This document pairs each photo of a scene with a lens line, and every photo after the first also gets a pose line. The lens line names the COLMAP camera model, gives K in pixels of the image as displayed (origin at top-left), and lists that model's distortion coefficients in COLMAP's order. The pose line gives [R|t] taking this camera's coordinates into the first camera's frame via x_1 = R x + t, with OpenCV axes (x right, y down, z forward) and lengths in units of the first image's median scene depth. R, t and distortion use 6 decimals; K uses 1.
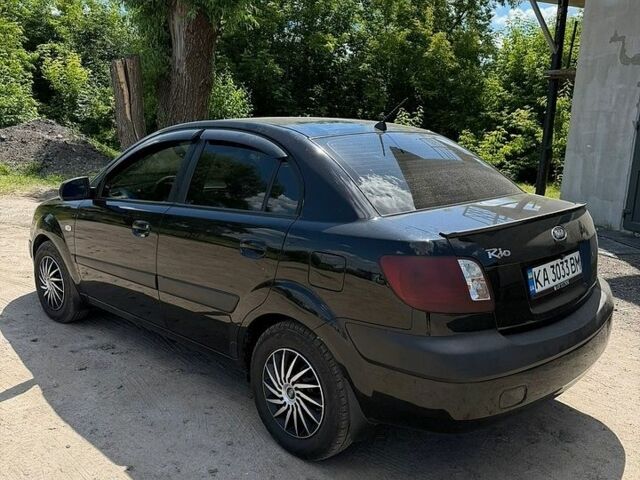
lens RADIAL K [[600.5, 0, 321.4], [0, 600.5, 220.8], [0, 0, 1]] dist [0.109510, -0.194305]
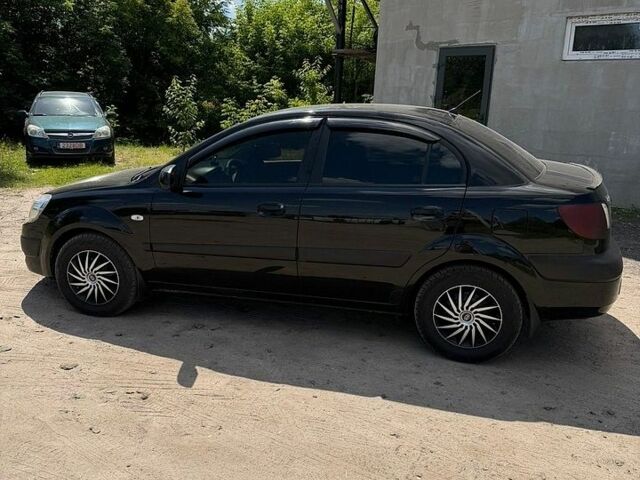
lens RADIAL K [[600.5, 0, 321.4], [0, 600.5, 220.8], [0, 0, 1]] dist [0.109510, -0.194305]
pose [[0.879593, -0.097304, 0.465670, -0.272312], [0.070332, 0.994700, 0.075001, -0.014567], [-0.470500, -0.033219, 0.881775, -0.005988]]
